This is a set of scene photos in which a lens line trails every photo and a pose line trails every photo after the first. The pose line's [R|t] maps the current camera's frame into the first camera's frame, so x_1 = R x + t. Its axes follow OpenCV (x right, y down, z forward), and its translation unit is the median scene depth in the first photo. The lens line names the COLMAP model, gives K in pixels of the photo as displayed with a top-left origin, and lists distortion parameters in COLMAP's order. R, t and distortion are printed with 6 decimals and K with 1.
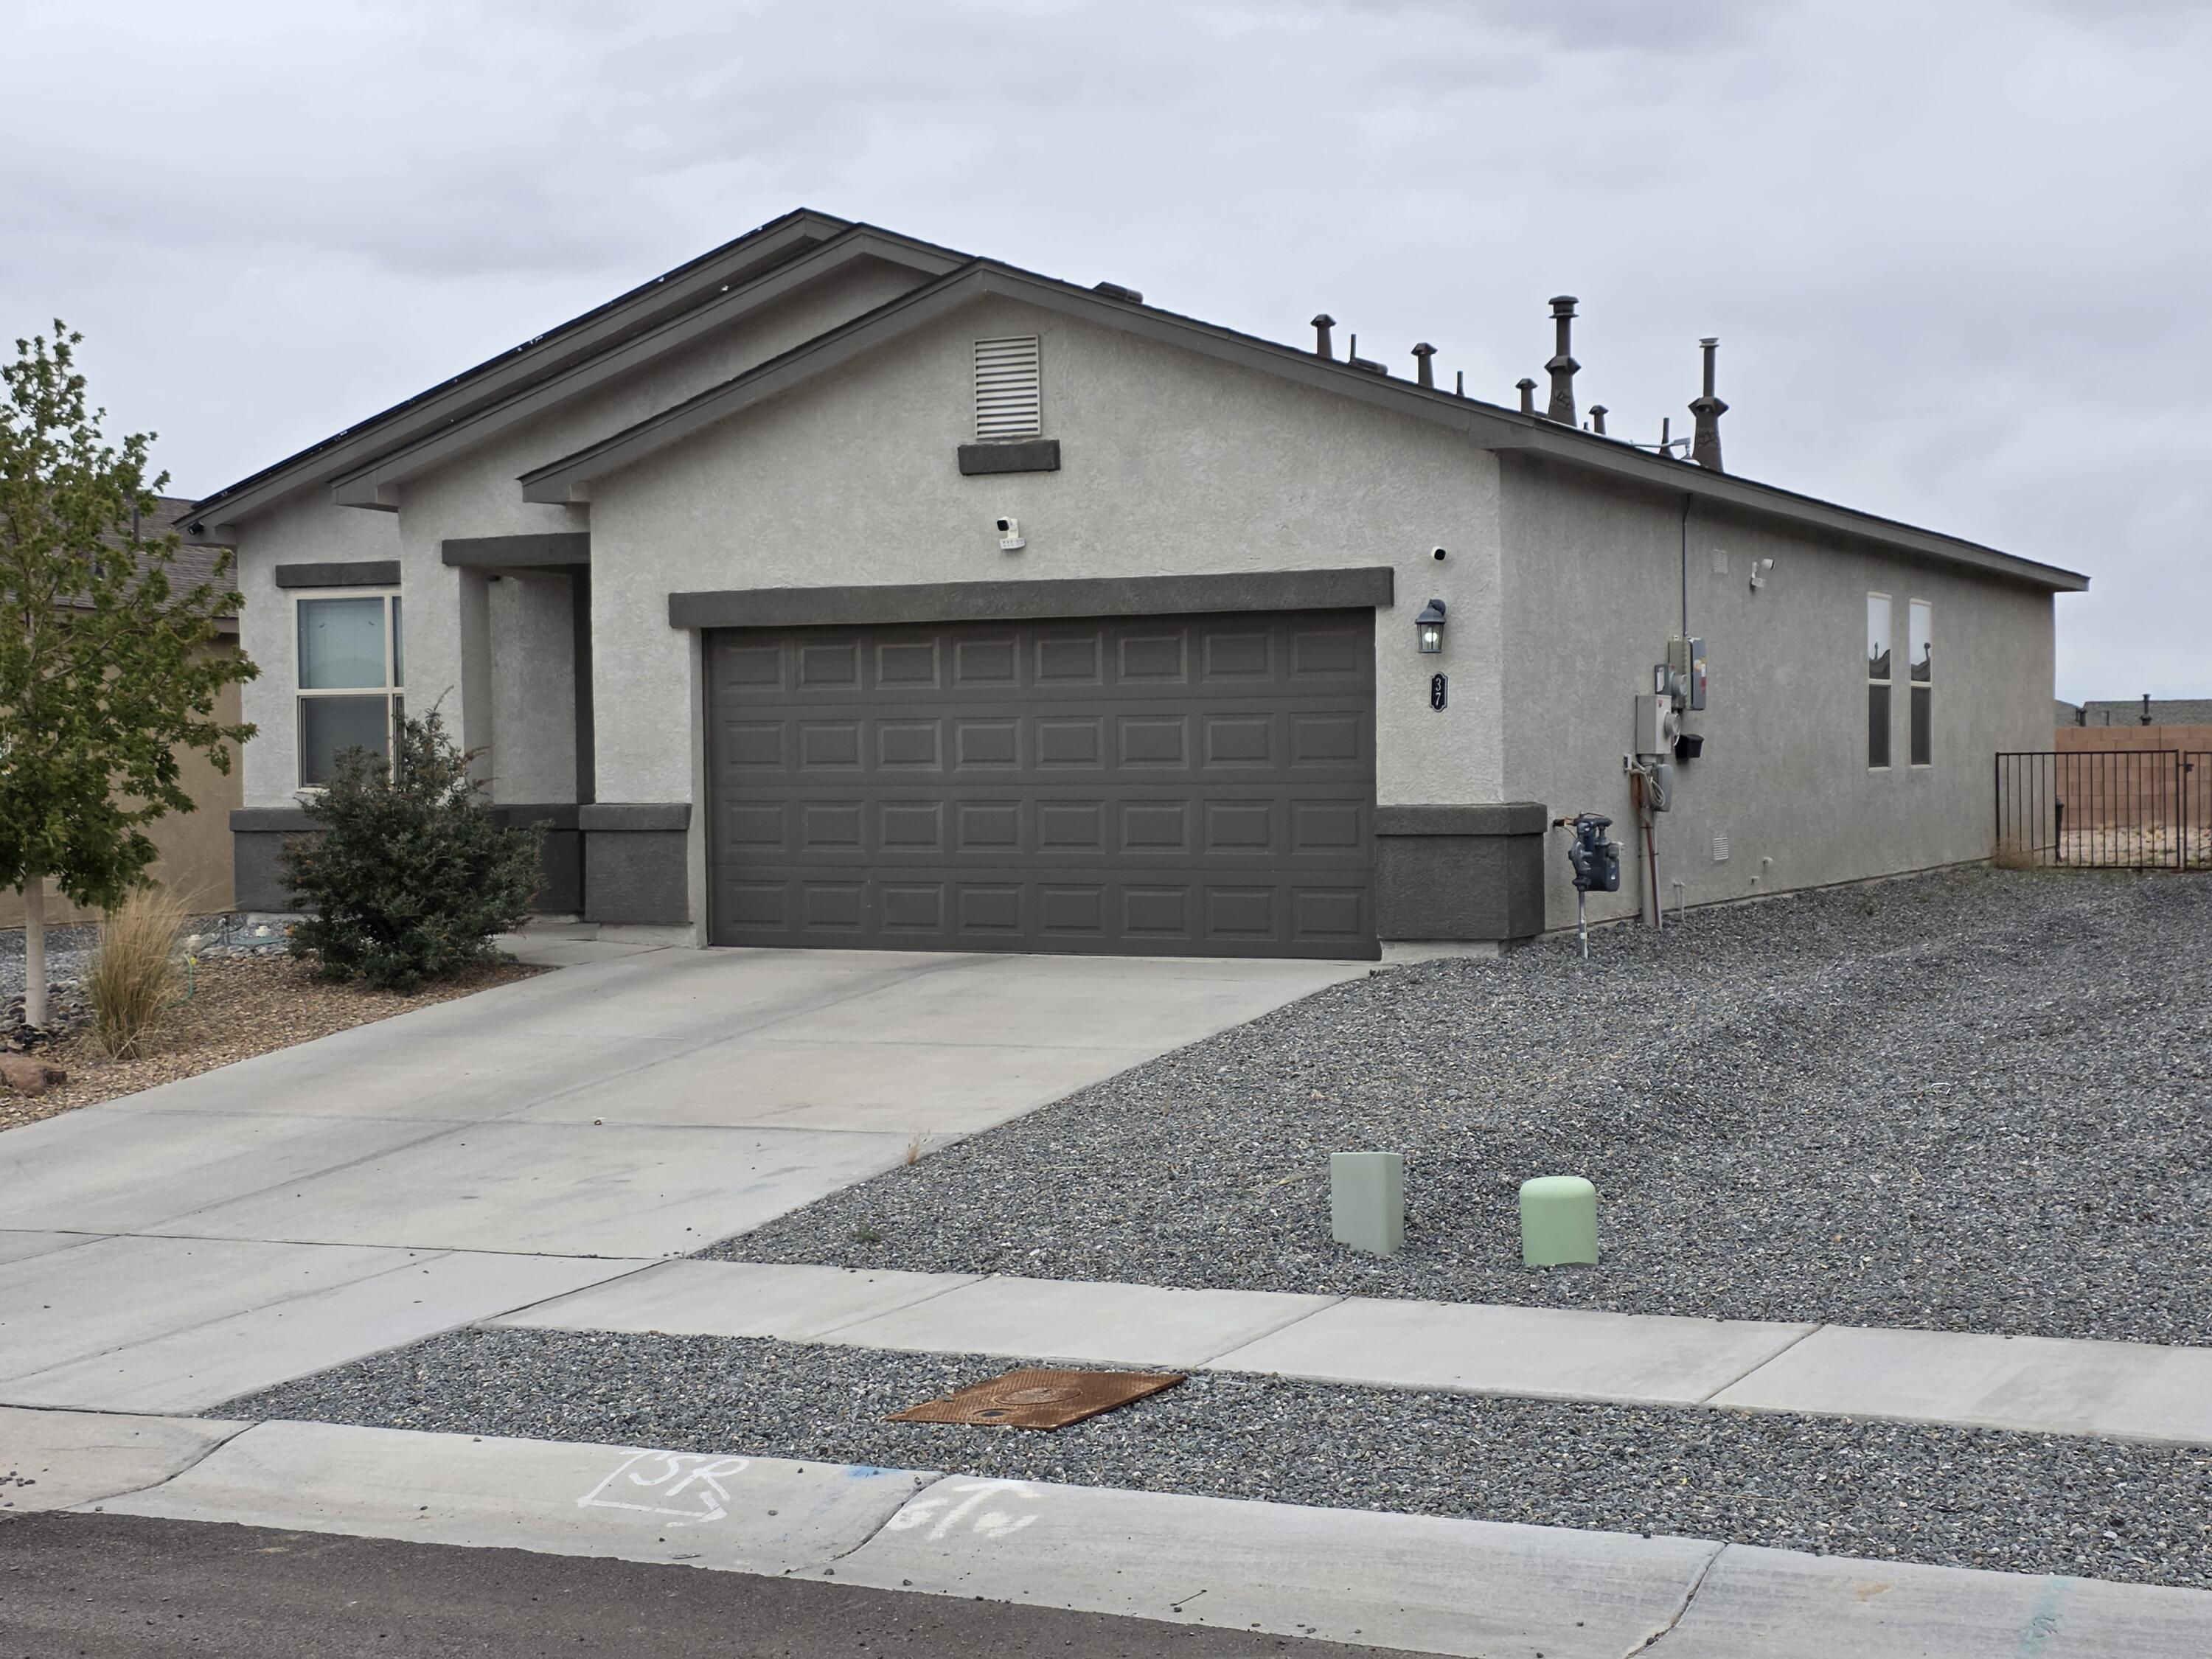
lens RADIAL K [[3056.2, 0, 1106.0], [0, 3056.2, 829.5], [0, 0, 1]] dist [0.253940, -1.275490]
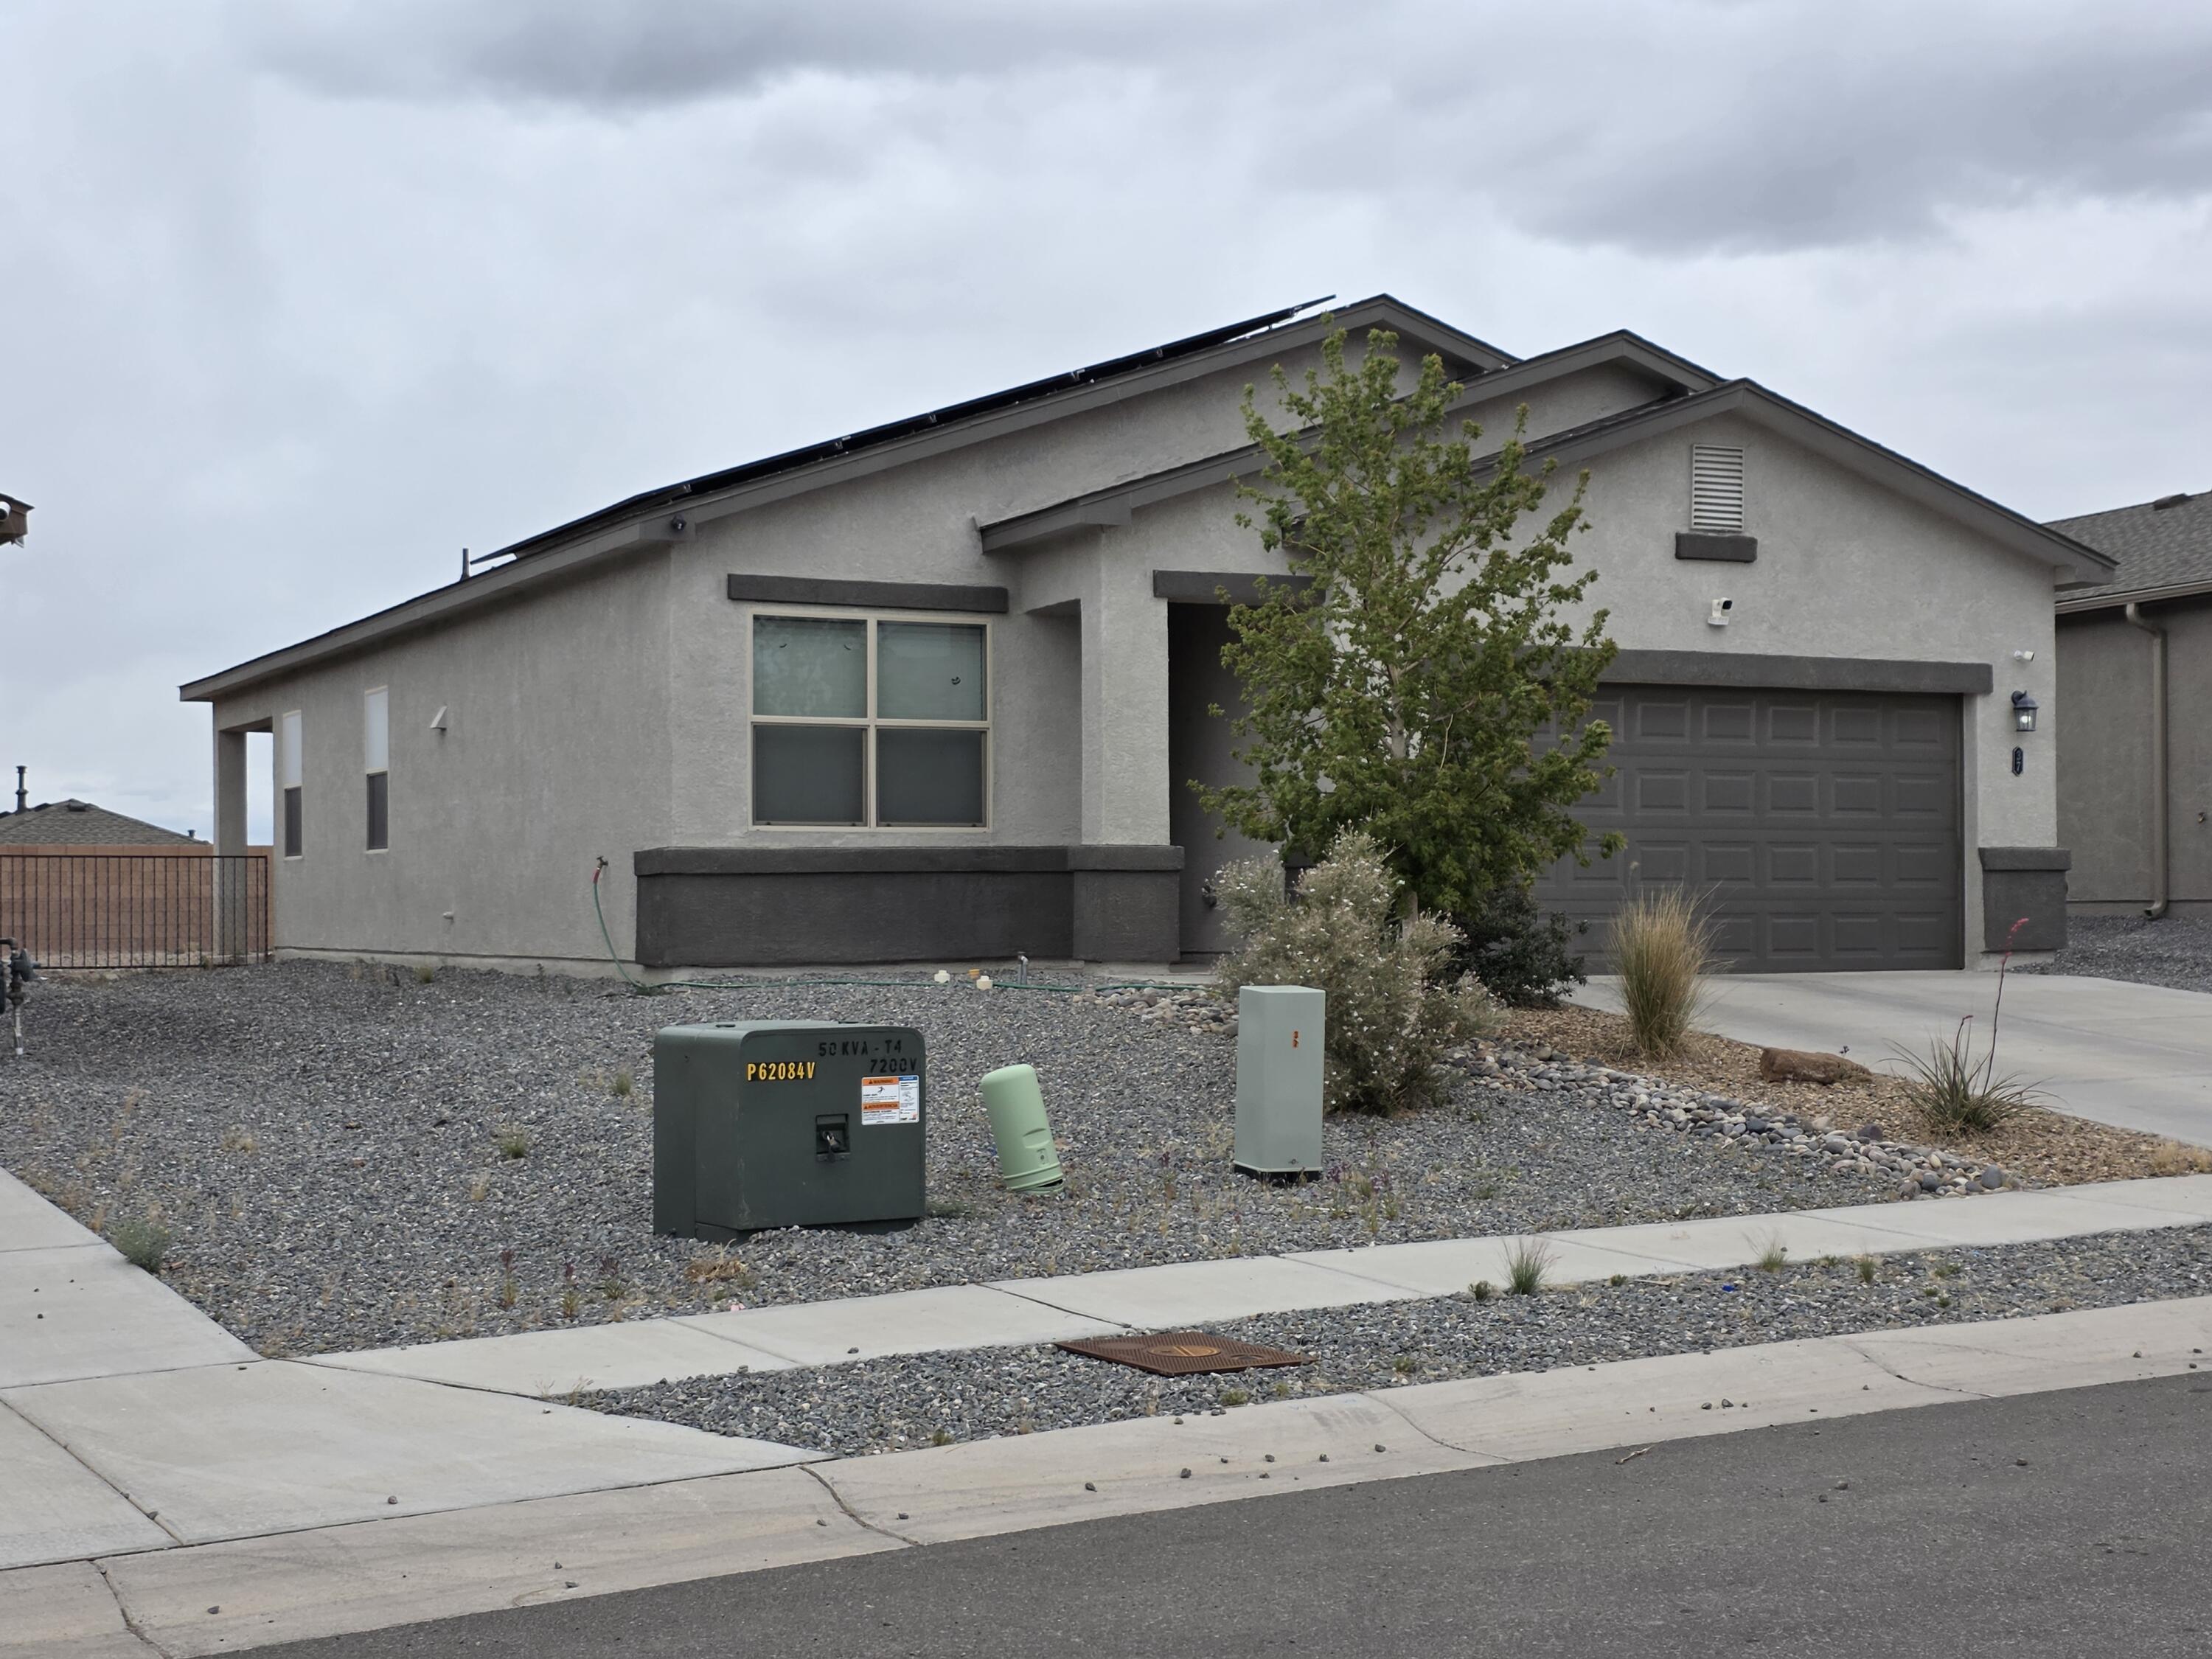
lens RADIAL K [[3056.2, 0, 1106.0], [0, 3056.2, 829.5], [0, 0, 1]] dist [0.253940, -1.275490]
pose [[0.612734, 0.027798, 0.789800, -1.100316], [0.016238, 0.998727, -0.047748, 0.038585], [-0.790122, 0.042082, 0.611503, 0.467750]]
